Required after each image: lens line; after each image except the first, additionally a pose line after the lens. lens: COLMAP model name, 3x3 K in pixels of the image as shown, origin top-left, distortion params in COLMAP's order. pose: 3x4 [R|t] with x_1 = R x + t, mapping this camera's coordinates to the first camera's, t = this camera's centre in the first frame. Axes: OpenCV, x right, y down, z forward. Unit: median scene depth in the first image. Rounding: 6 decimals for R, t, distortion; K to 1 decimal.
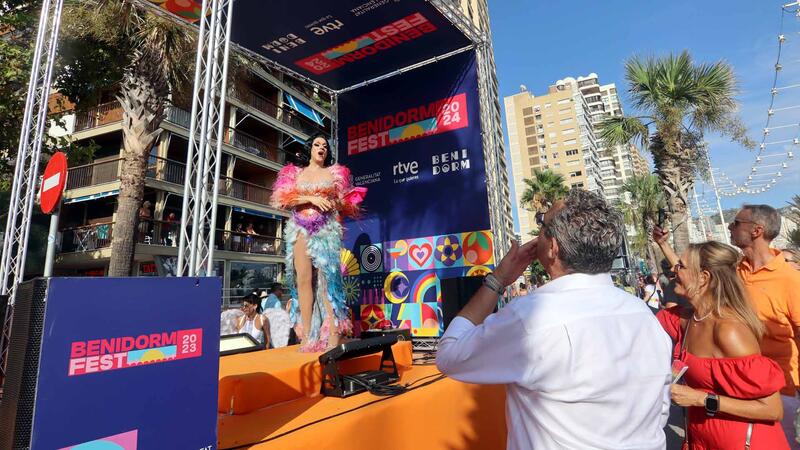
lens RADIAL K [[470.8, 0, 400.0], [0, 470.8, 225.0], [0, 0, 1]] dist [-0.006000, -0.000982]
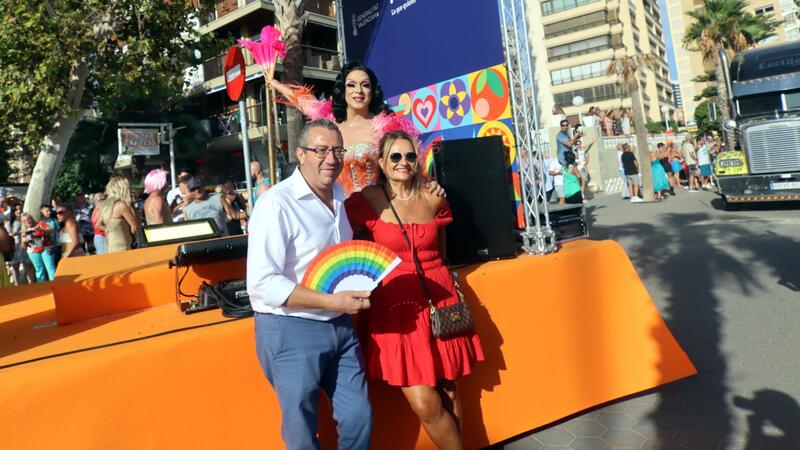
lens RADIAL K [[453.8, 0, 400.0], [0, 453.8, 225.0], [0, 0, 1]] dist [-0.053136, 0.001270]
pose [[0.937261, 0.008638, -0.348521, 0.231019], [0.088973, 0.960663, 0.263080, 0.039688], [0.337083, -0.277584, 0.899623, 0.272738]]
